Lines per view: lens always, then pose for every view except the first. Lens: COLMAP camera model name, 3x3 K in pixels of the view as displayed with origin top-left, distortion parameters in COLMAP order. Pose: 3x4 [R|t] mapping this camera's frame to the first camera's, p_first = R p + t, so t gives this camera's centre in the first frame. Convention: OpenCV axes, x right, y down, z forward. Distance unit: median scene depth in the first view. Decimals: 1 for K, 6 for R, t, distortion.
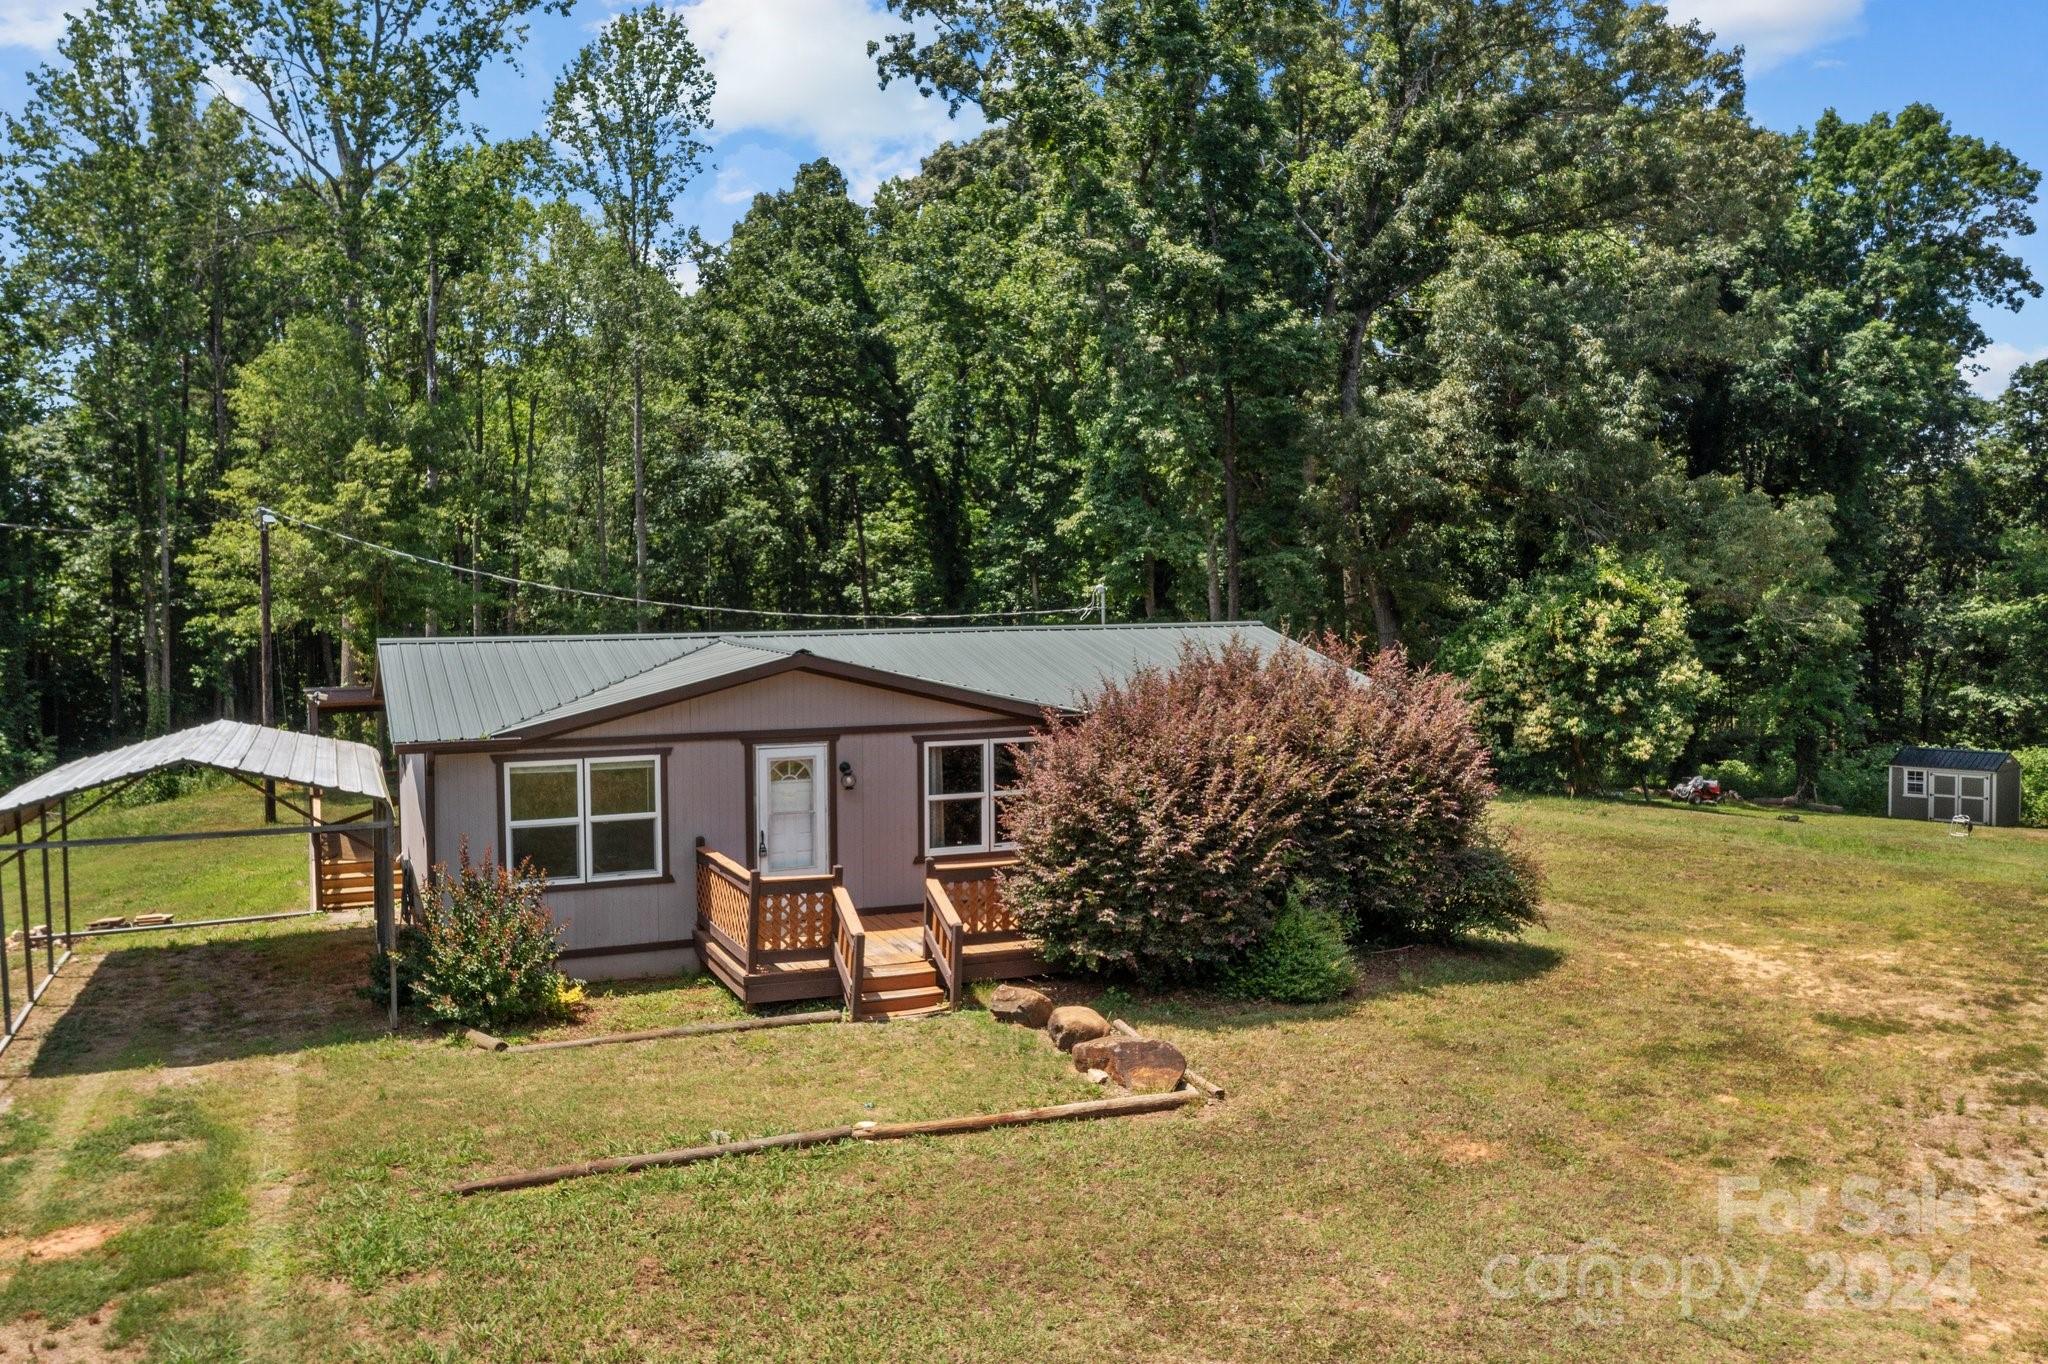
lens RADIAL K [[1642.1, 0, 1014.5], [0, 1642.1, 717.0], [0, 0, 1]] dist [0.002927, -0.002477]
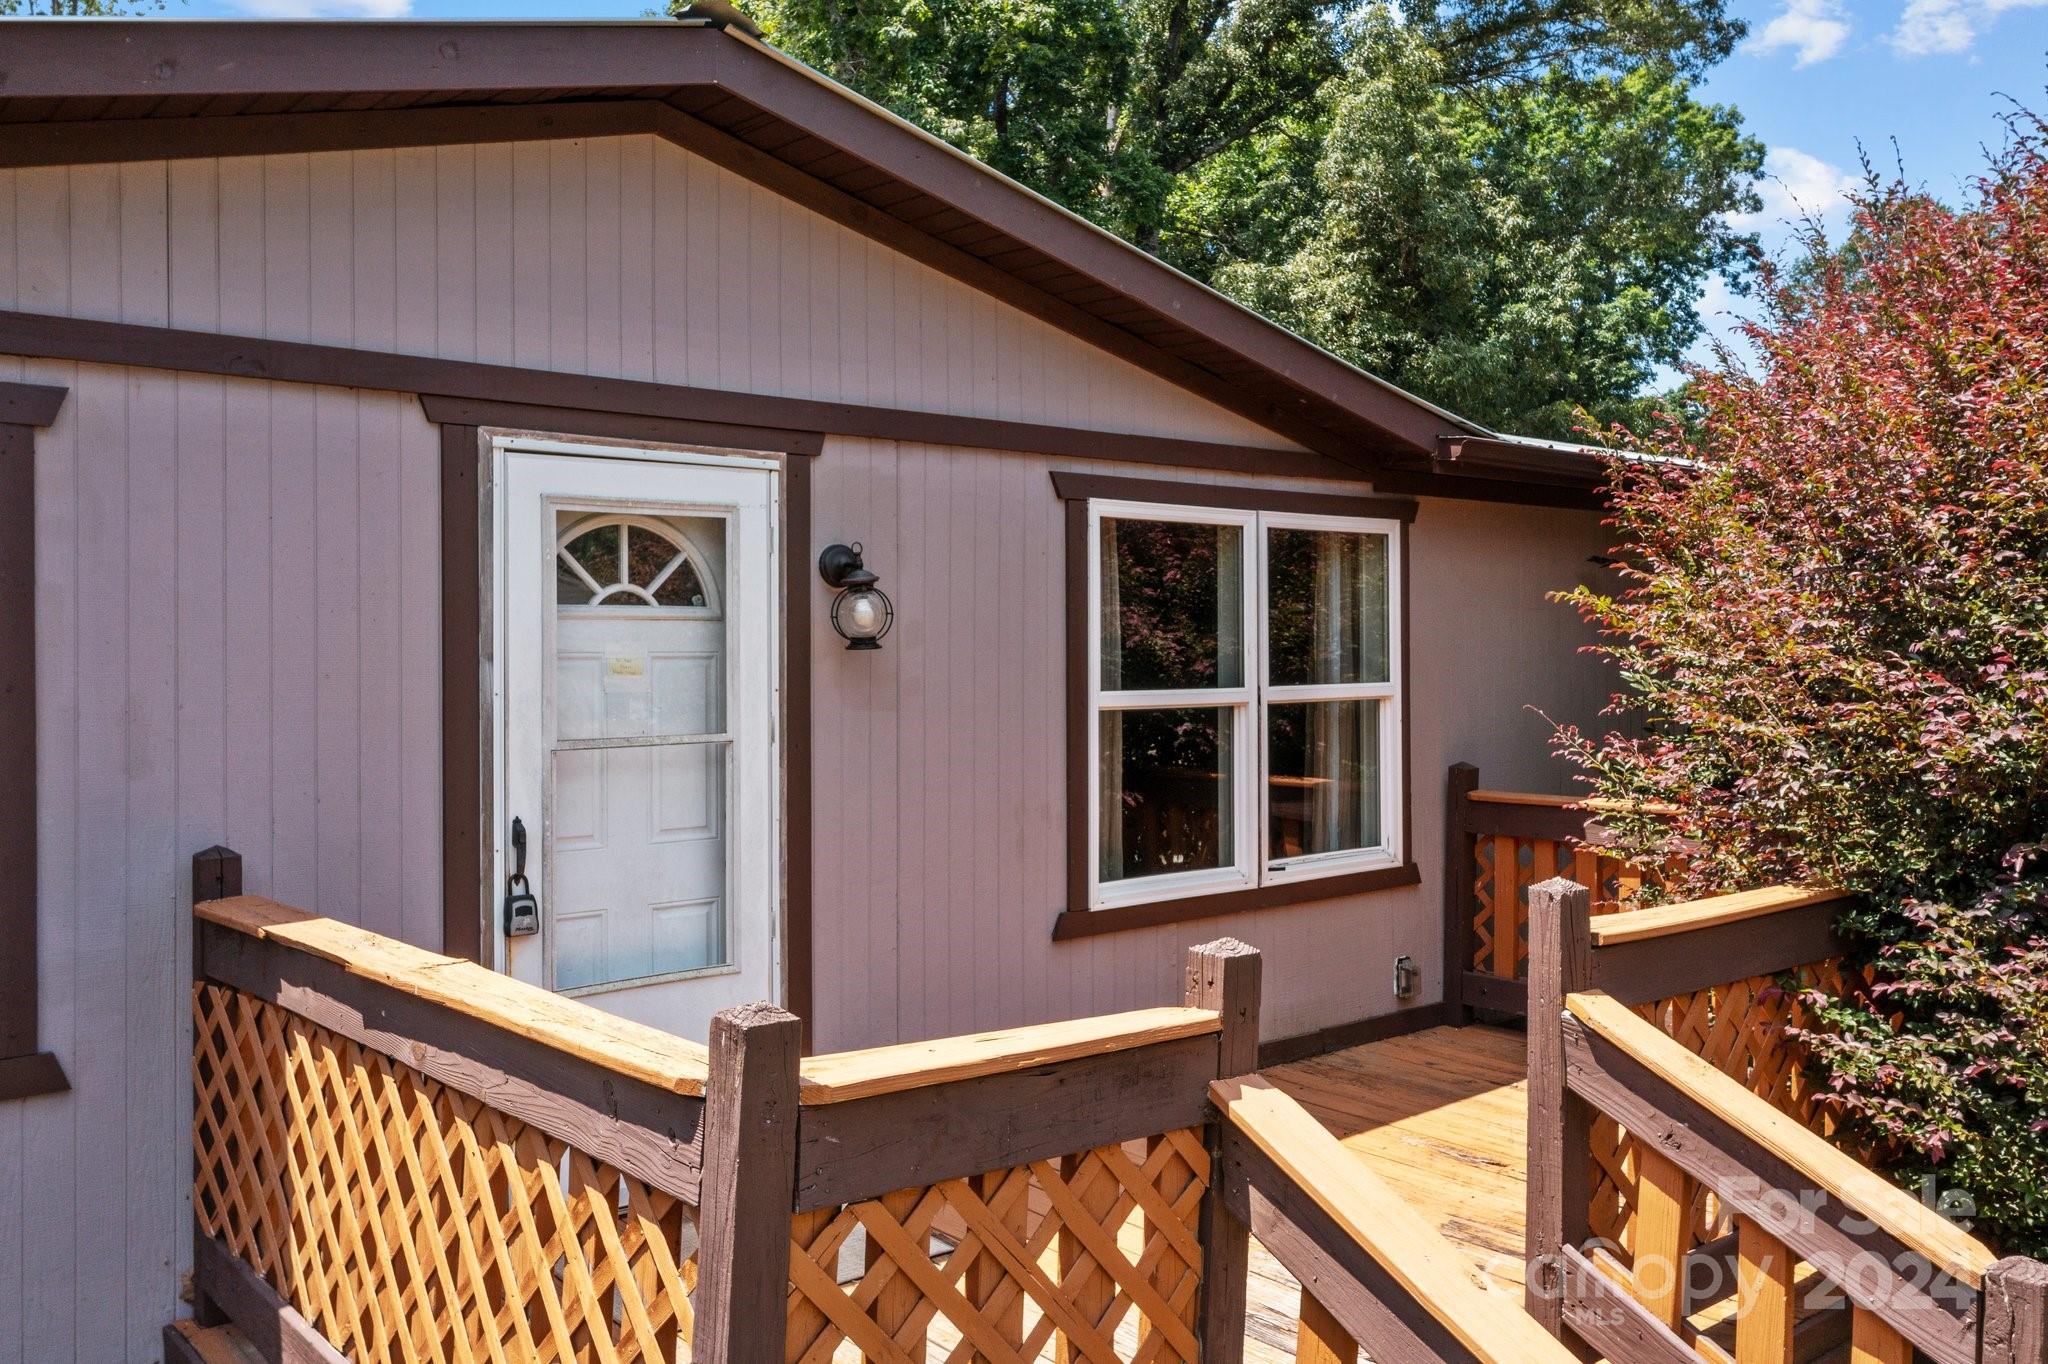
lens RADIAL K [[1650.4, 0, 1024.0], [0, 1650.4, 682.0], [0, 0, 1]] dist [0.000368, -0.000929]
pose [[0.955291, -0.008659, 0.295541, -0.077358], [0.031167, 0.996951, -0.071533, 0.034412], [-0.294021, 0.077546, 0.952648, 0.384314]]
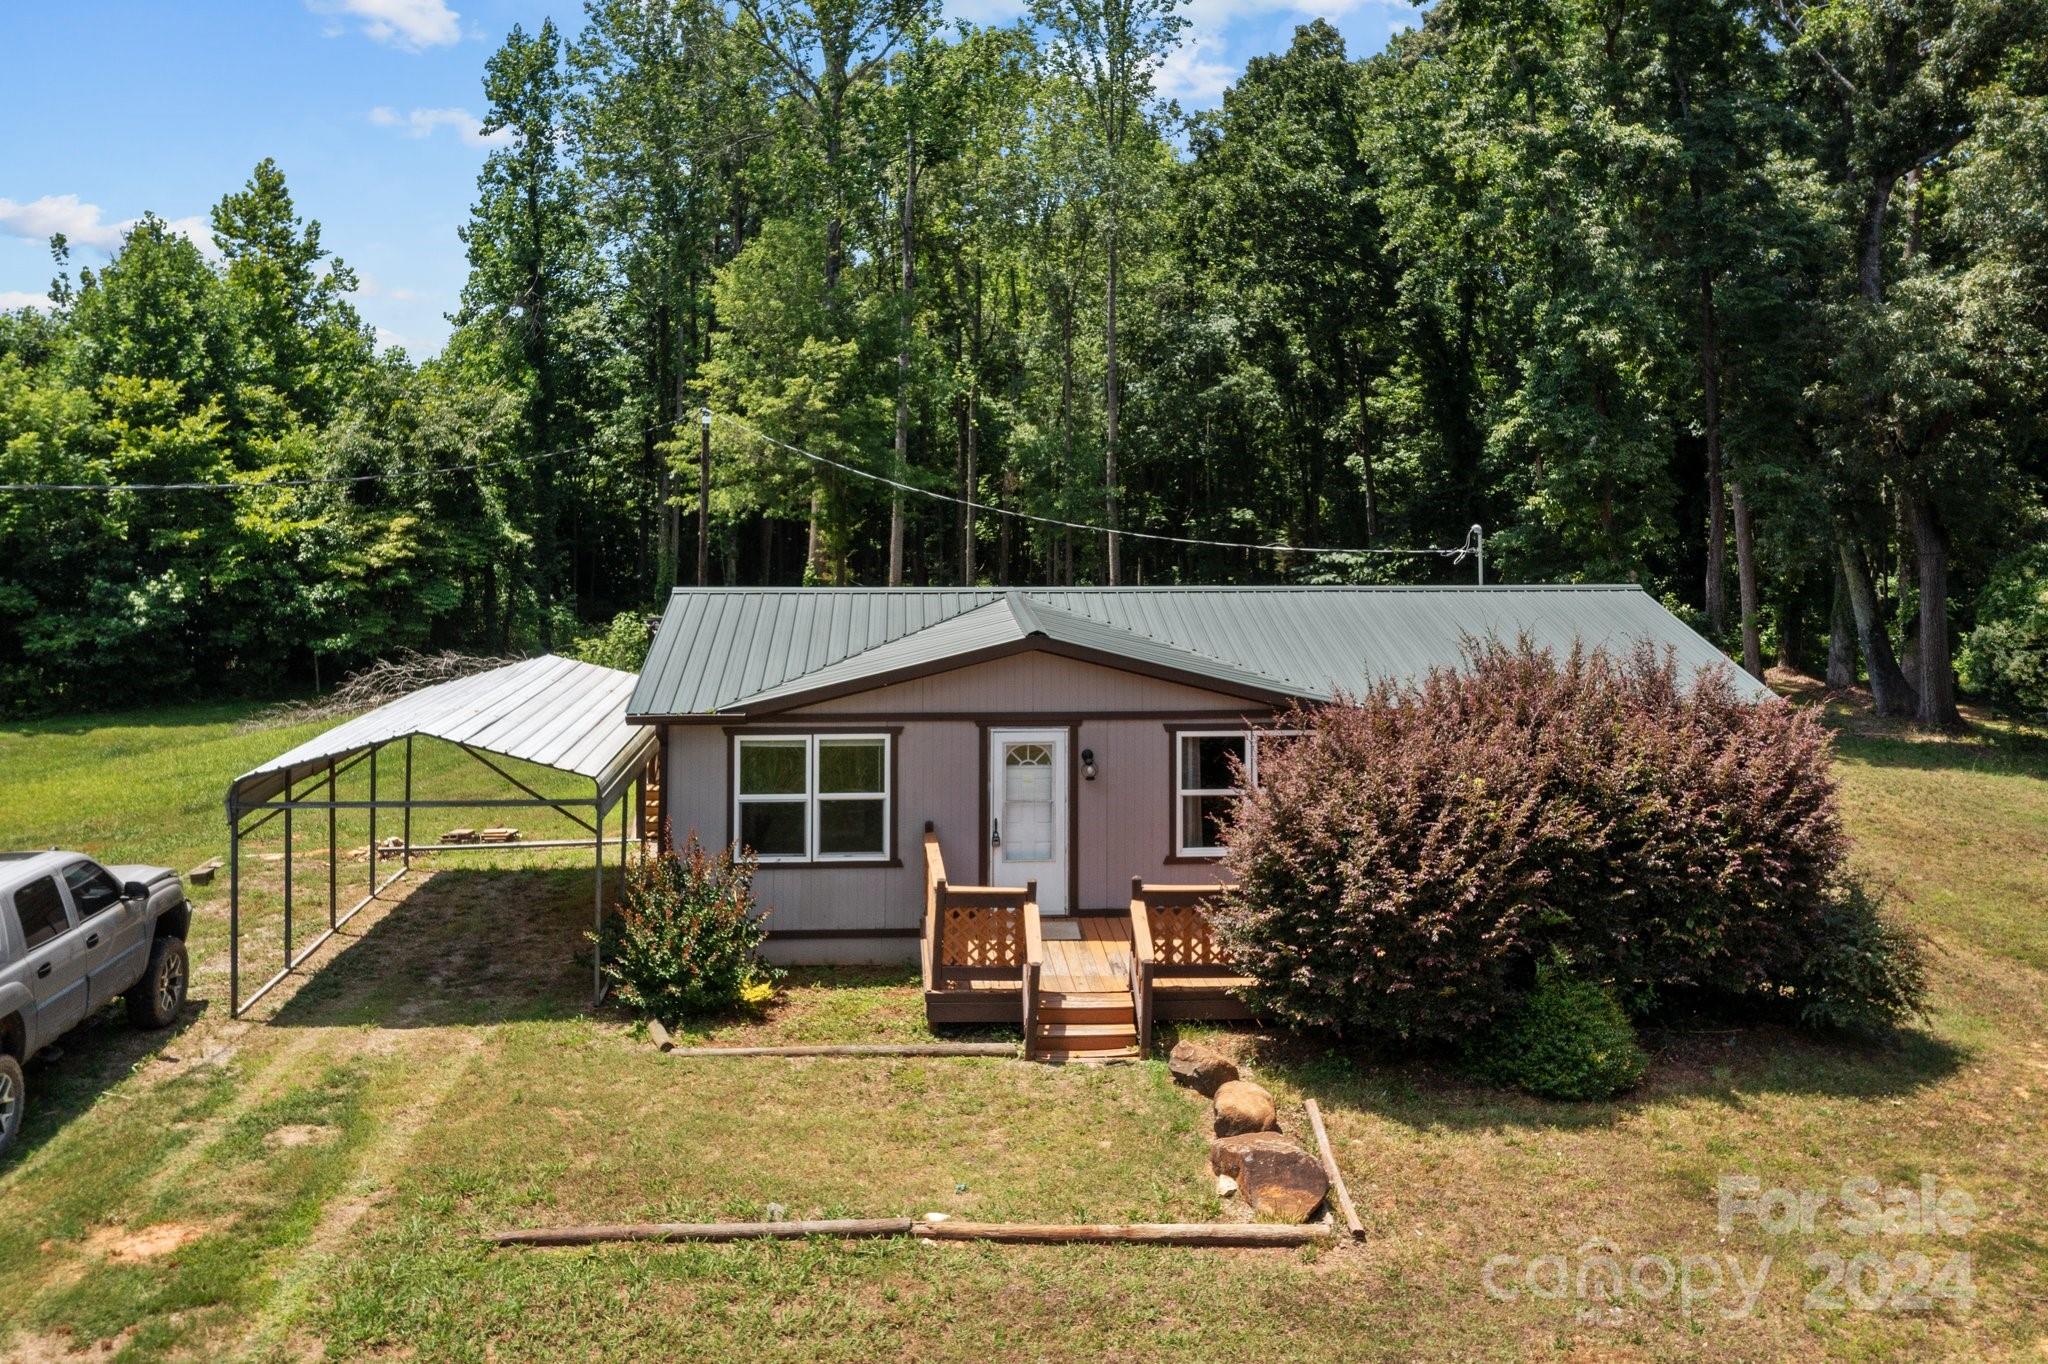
lens RADIAL K [[1719.8, 0, 1011.3], [0, 1719.8, 392.1], [0, 0, 1]] dist [-0.001054, 0.001331]
pose [[0.943844, 0.006183, -0.330333, 0.091208], [-0.038380, 0.995108, -0.091036, -0.043132], [0.328154, 0.098602, 0.939464, 0.022489]]
